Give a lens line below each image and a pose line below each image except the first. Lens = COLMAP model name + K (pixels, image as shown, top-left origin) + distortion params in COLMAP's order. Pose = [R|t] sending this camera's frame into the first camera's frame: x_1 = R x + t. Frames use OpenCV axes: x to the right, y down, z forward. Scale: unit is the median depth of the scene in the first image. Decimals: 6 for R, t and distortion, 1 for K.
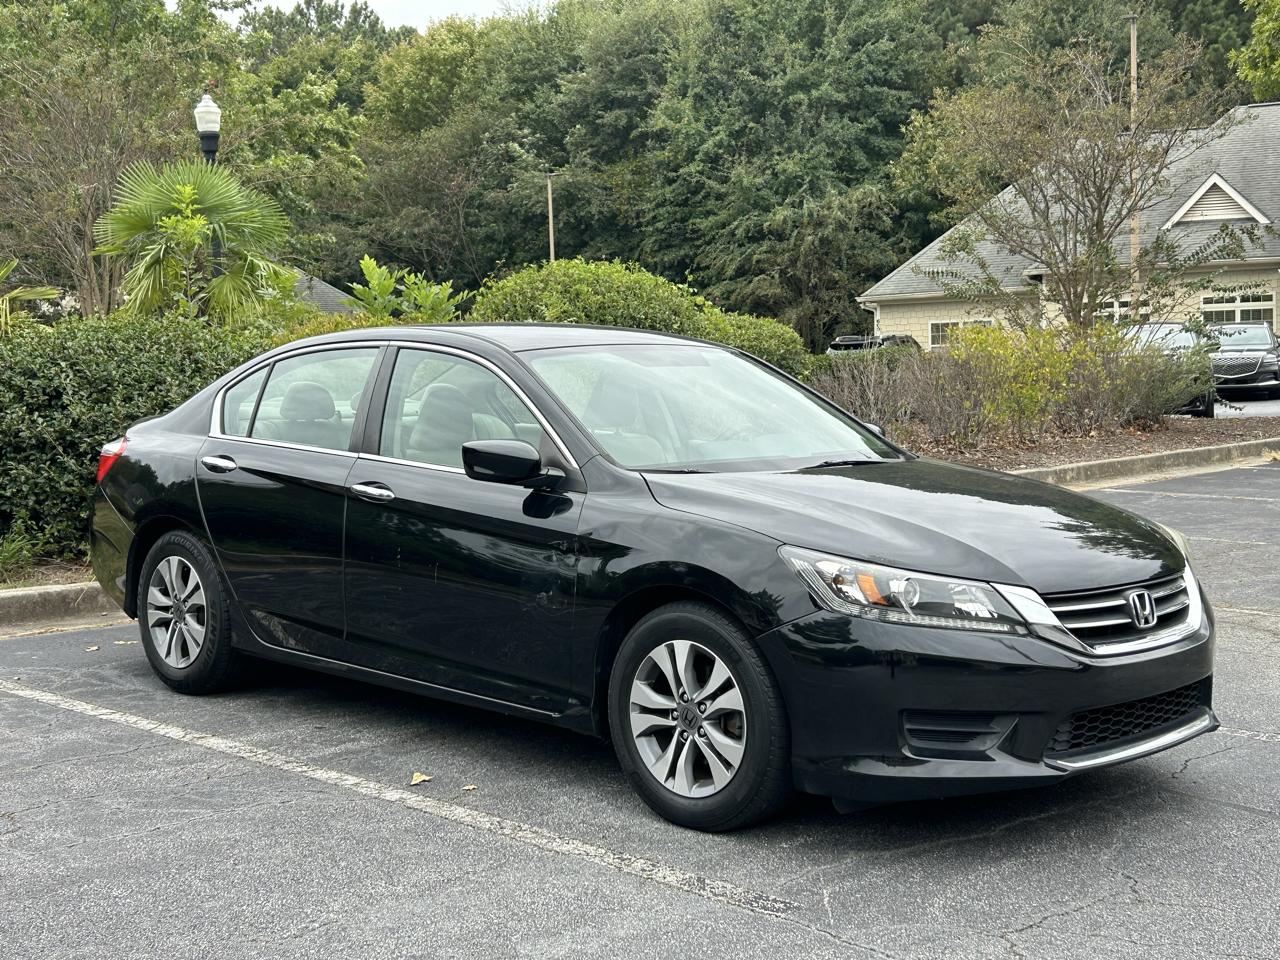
lens RADIAL K [[1706.5, 0, 666.6], [0, 1706.5, 440.2], [0, 0, 1]] dist [0.125974, -0.442015]
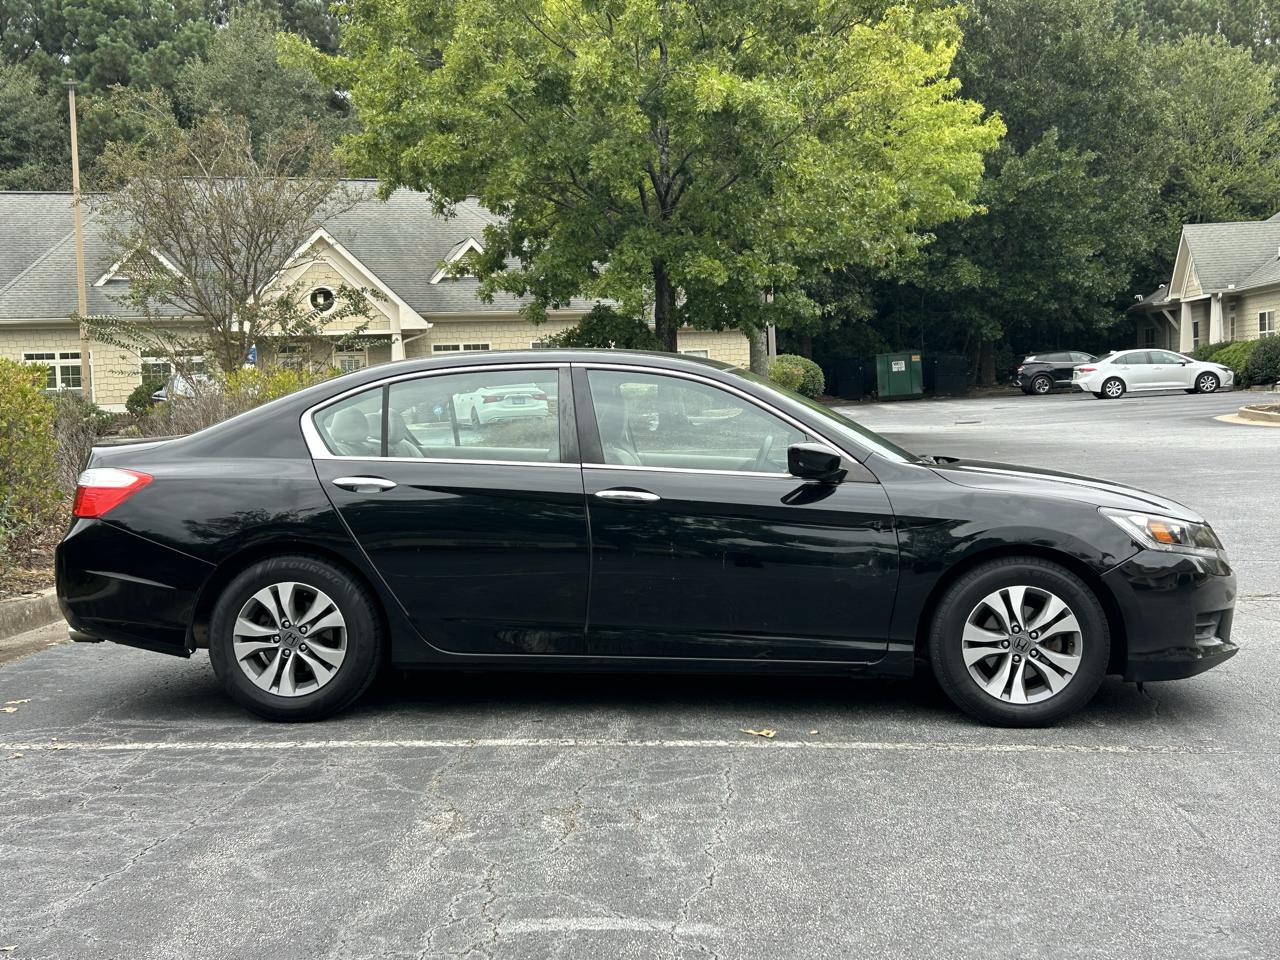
lens RADIAL K [[1605.7, 0, 640.0], [0, 1605.7, 480.0], [0, 0, 1]] dist [0.178012, -0.525344]
pose [[0.768634, -0.036516, 0.638645, -0.907055], [0.040897, 0.999132, 0.007907, 0.012488], [-0.638380, 0.020041, 0.769460, 0.202826]]
